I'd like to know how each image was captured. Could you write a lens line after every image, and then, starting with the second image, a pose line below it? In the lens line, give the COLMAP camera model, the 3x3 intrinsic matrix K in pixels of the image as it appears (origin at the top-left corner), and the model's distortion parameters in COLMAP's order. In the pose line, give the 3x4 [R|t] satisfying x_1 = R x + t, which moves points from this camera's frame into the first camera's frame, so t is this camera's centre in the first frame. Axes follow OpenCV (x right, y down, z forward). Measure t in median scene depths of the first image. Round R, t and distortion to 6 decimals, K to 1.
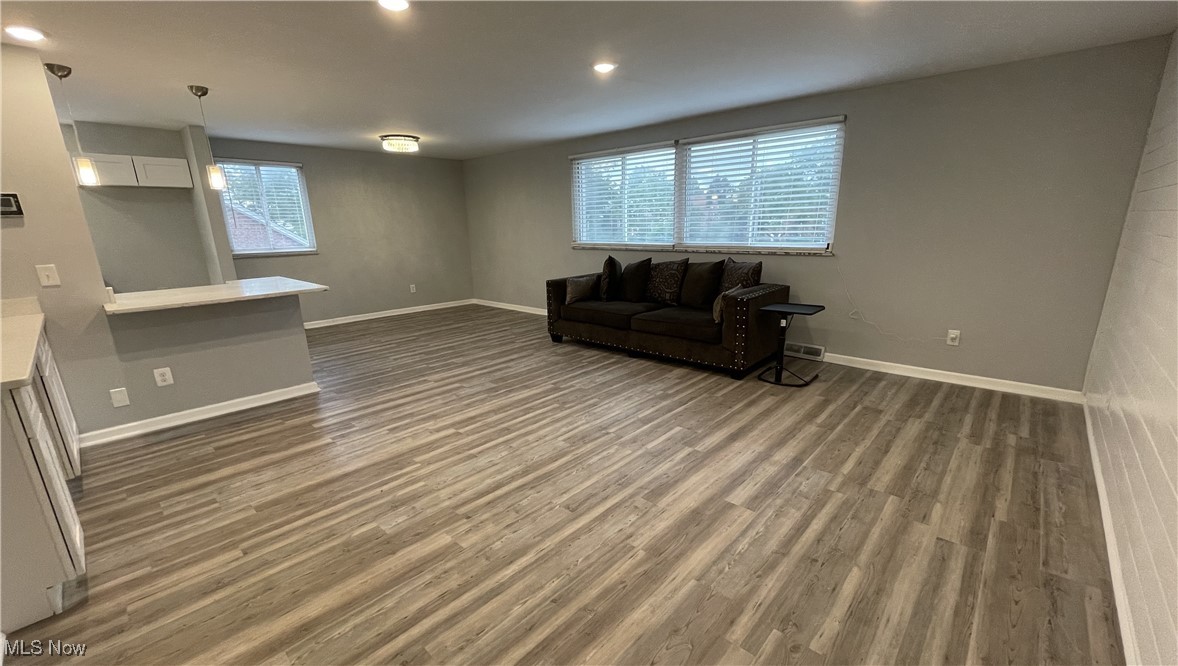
lens RADIAL K [[482.0, 0, 579.7], [0, 482.0, 340.0], [0, 0, 1]] dist [-0.001585, -0.000147]
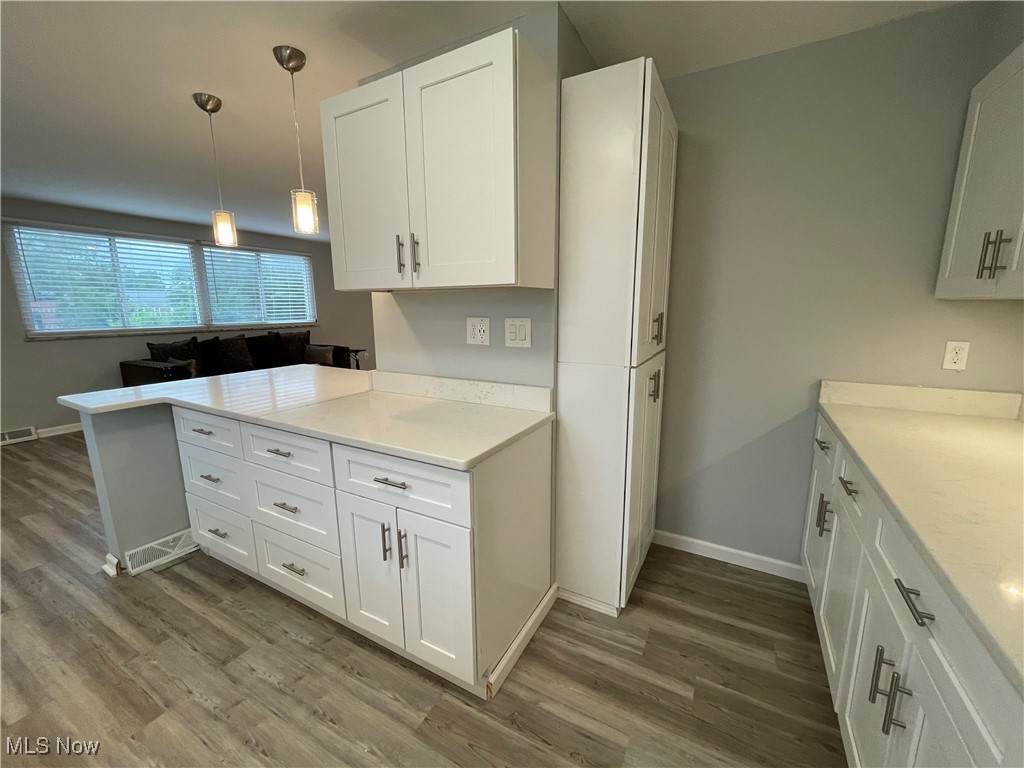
lens RADIAL K [[413.7, 0, 510.7], [0, 413.7, 384.4], [0, 0, 1]] dist [-0.003310, 0.001332]
pose [[-0.261970, -0.158540, 0.951965, -1.655628], [0.236957, 0.945652, 0.222697, -0.184398], [-0.935534, 0.283914, -0.210166, 0.923296]]
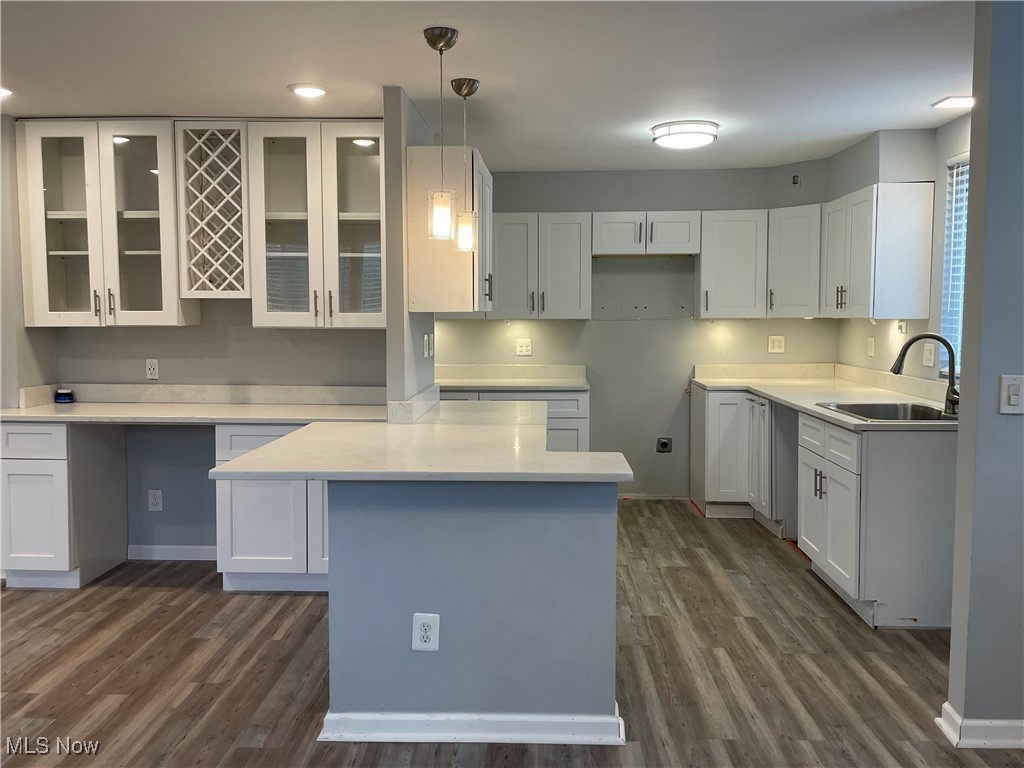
lens RADIAL K [[899.2, 0, 508.8], [0, 899.2, 377.2], [0, 0, 1]] dist [0.063493, -0.048069]
pose [[-0.745112, 0.068126, -0.663451, -0.243327], [-0.142983, 0.955323, 0.258678, -0.479851], [0.651432, 0.287606, -0.702082, 1.932005]]
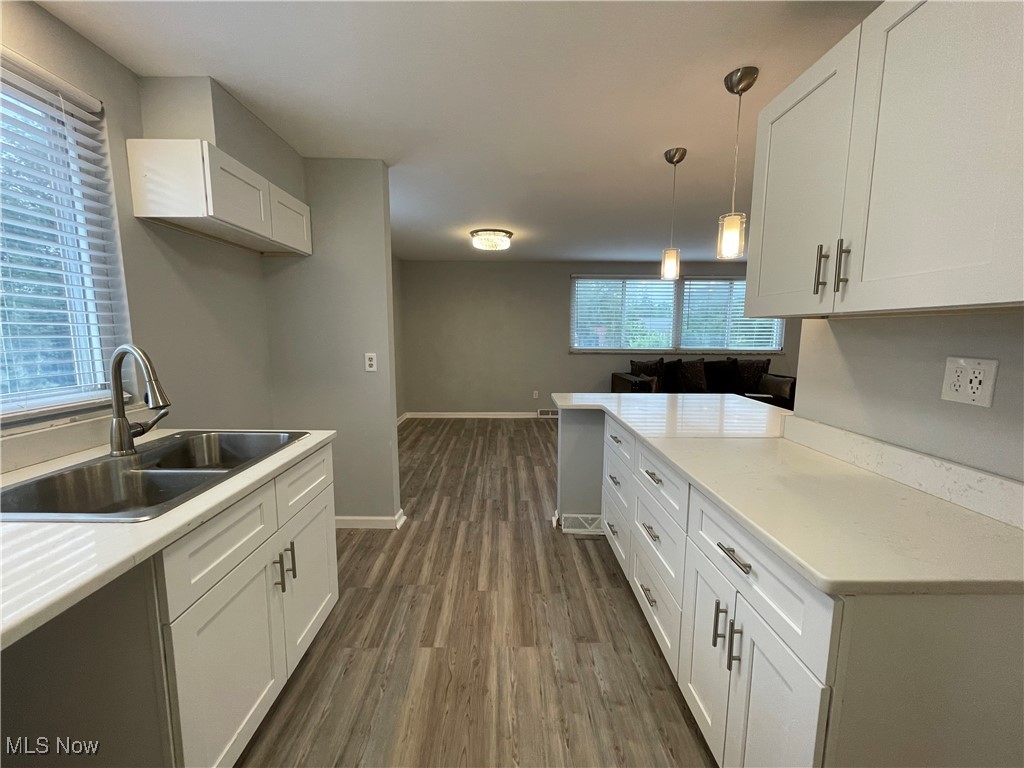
lens RADIAL K [[413.7, 0, 515.6], [0, 413.7, 384.7], [0, 0, 1]] dist [-0.003310, 0.001332]
pose [[0.701578, -0.066508, 0.709482, -1.592961], [0.147189, 0.987690, -0.052961, -0.171587], [-0.697225, 0.141584, 0.702731, 0.846864]]
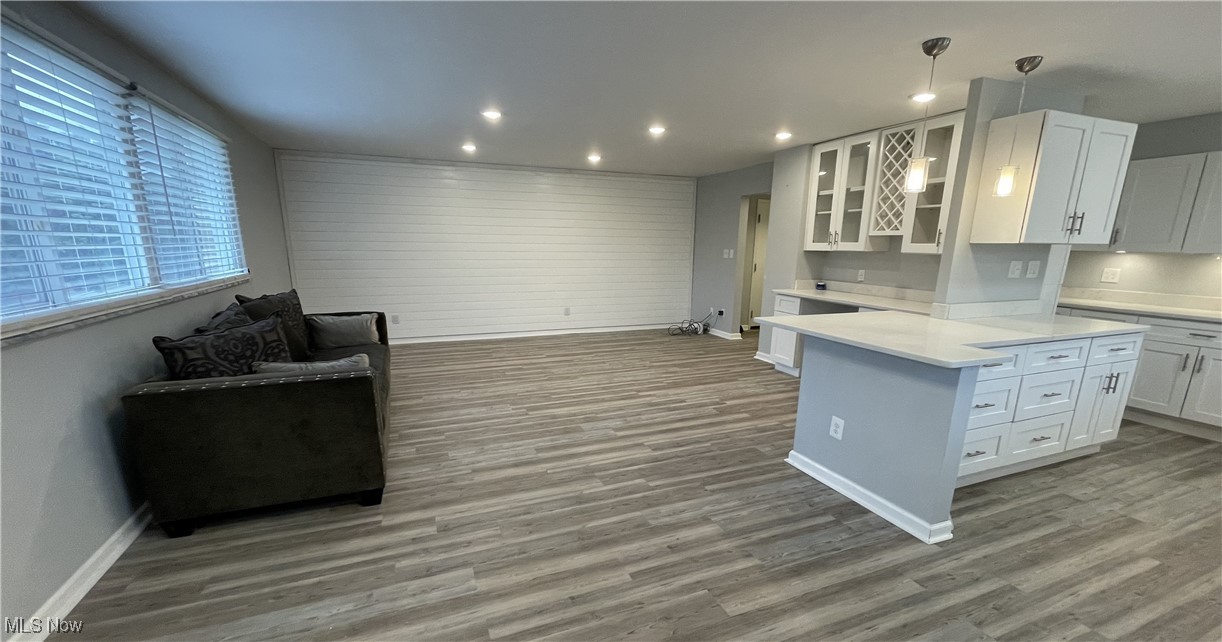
lens RADIAL K [[495.0, 0, 612.2], [0, 495.0, 363.5], [0, 0, 1]] dist [-0.003842, 0.000340]
pose [[-0.912236, -0.087108, 0.400298, -0.746316], [0.103967, 0.895916, 0.431887, -0.508750], [-0.396253, 0.435600, -0.808230, 2.127581]]
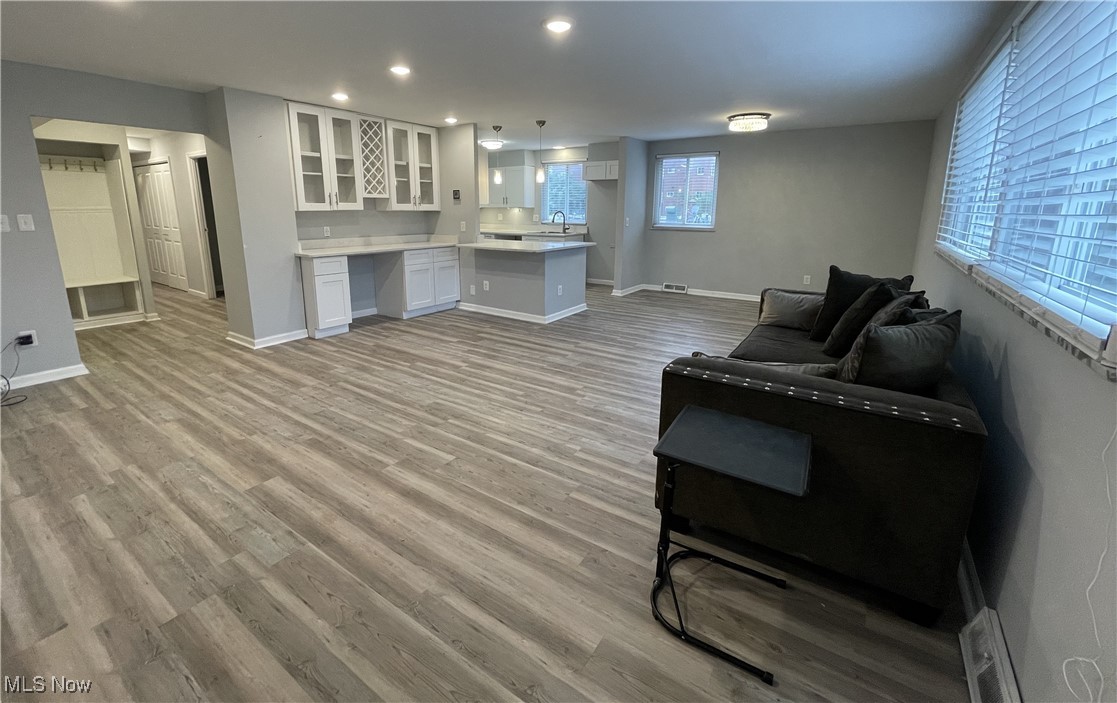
lens RADIAL K [[453.5, 0, 547.9], [0, 453.5, 303.1], [0, 0, 1]] dist [-0.000867, 0.000931]
pose [[0.154919, 0.225427, -0.961864, 0.901442], [-0.239067, 0.953236, 0.184900, -0.249404], [0.958565, 0.201306, 0.201567, 0.928281]]
